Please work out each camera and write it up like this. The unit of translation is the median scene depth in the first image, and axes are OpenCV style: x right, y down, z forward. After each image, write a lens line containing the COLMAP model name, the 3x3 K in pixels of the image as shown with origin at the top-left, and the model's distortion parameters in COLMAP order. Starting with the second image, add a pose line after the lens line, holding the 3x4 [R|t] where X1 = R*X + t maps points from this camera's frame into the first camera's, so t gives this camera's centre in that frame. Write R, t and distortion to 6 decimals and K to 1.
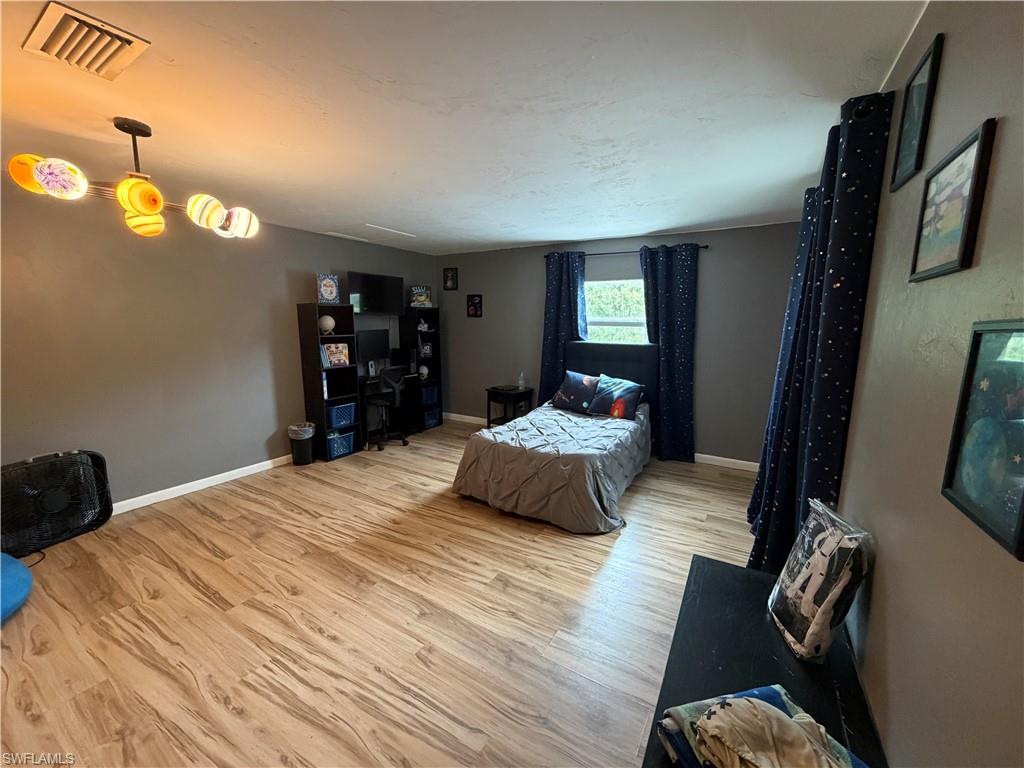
lens RADIAL K [[408.1, 0, 509.9], [0, 408.1, 384.7], [0, 0, 1]] dist [0.000386, 0.000049]
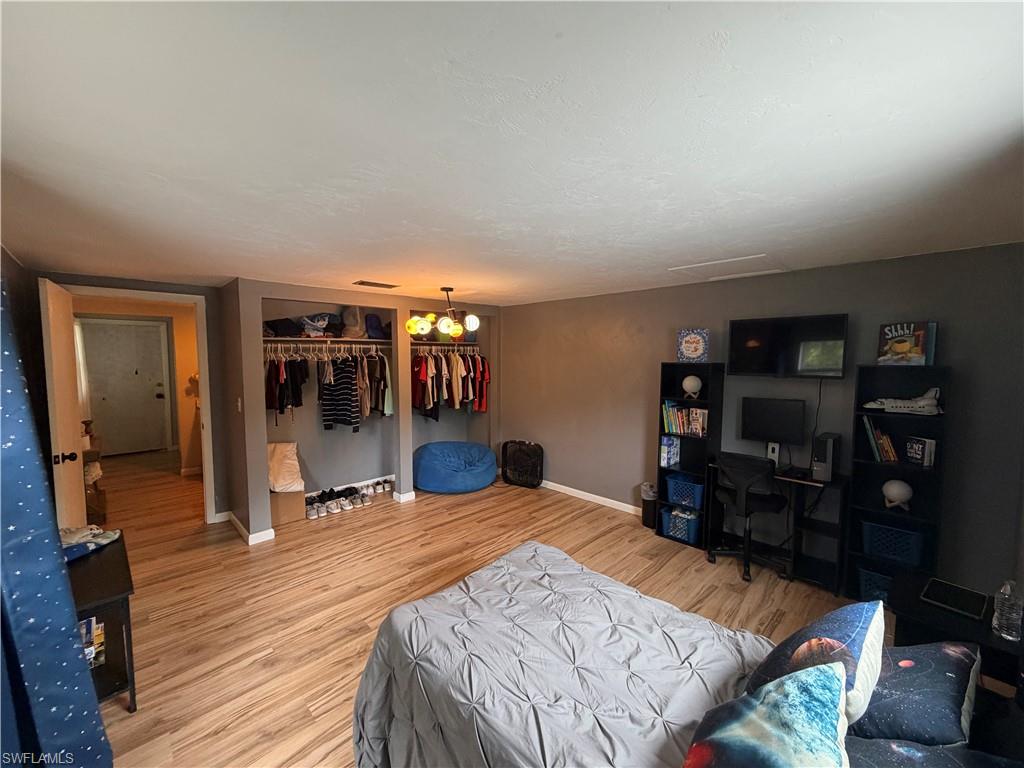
lens RADIAL K [[408.1, 0, 509.9], [0, 408.1, 384.7], [0, 0, 1]] dist [0.000386, 0.000049]
pose [[-0.246065, 0.063193, -0.967191, 0.647479], [-0.154106, 0.982628, 0.103408, -0.240371], [0.956924, 0.174495, -0.232052, 1.109014]]
